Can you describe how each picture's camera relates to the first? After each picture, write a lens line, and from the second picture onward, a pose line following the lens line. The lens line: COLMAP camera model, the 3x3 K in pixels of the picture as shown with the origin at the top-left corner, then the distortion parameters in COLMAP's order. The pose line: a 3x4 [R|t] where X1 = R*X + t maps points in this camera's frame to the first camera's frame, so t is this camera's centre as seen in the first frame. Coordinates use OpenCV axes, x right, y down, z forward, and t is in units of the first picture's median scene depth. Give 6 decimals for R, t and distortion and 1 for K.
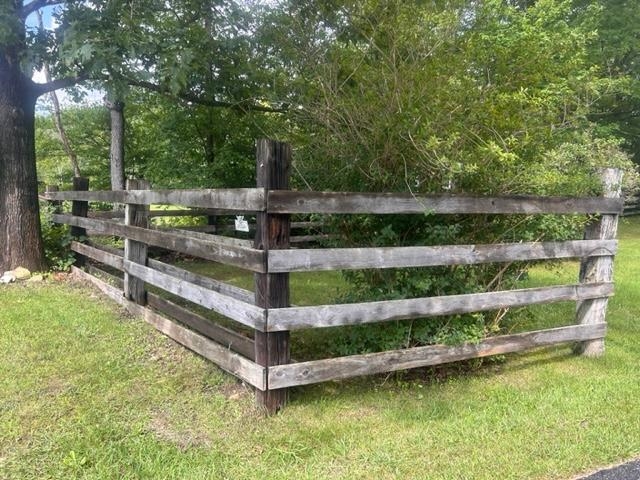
lens RADIAL K [[485.9, 0, 320.0], [0, 485.9, 240.0], [0, 0, 1]] dist [0.031432, -0.009250]
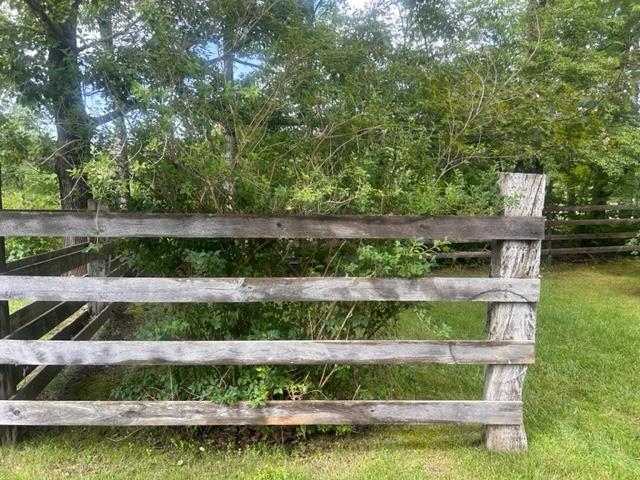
lens RADIAL K [[485.9, 0, 320.0], [0, 485.9, 240.0], [0, 0, 1]] dist [0.031432, -0.009250]
pose [[0.912962, 0.012152, -0.407863, 0.695480], [-0.027854, 0.999081, -0.032581, -0.027137], [0.407093, 0.041106, 0.912461, 0.314822]]
